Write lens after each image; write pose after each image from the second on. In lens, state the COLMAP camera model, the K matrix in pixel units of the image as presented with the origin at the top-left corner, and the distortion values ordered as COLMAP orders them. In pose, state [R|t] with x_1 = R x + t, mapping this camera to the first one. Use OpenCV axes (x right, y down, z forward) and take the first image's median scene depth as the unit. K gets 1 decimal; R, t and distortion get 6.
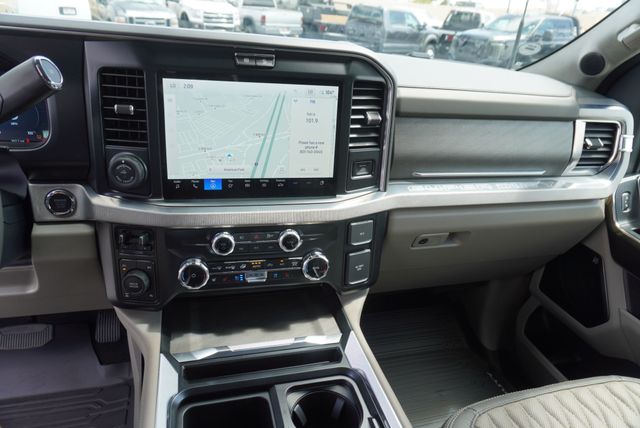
lens RADIAL K [[430.1, 0, 320.0], [0, 430.1, 214.0], [0, 0, 1]] dist [-0.030026, 0.001716]
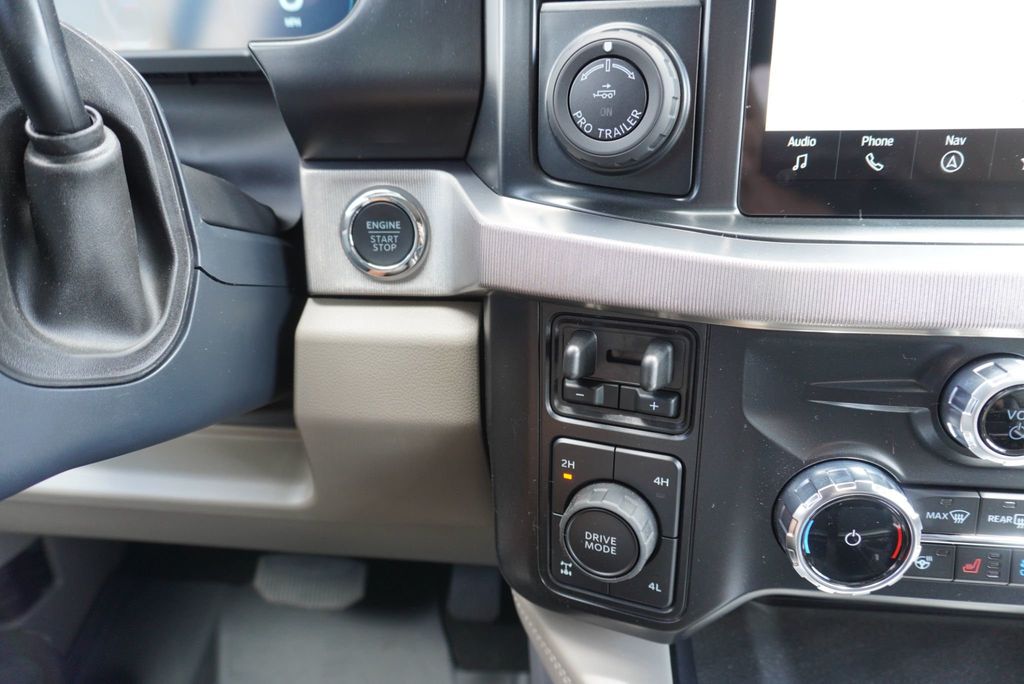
lens RADIAL K [[724.3, 0, 512.0], [0, 724.3, 342.0], [0, 0, 1]] dist [-0.063691, 0.002391]
pose [[0.915792, 0.044710, -0.399157, -0.316162], [-0.066017, 0.997025, -0.039787, 0.065021], [0.396191, 0.062788, 0.916019, 0.567552]]
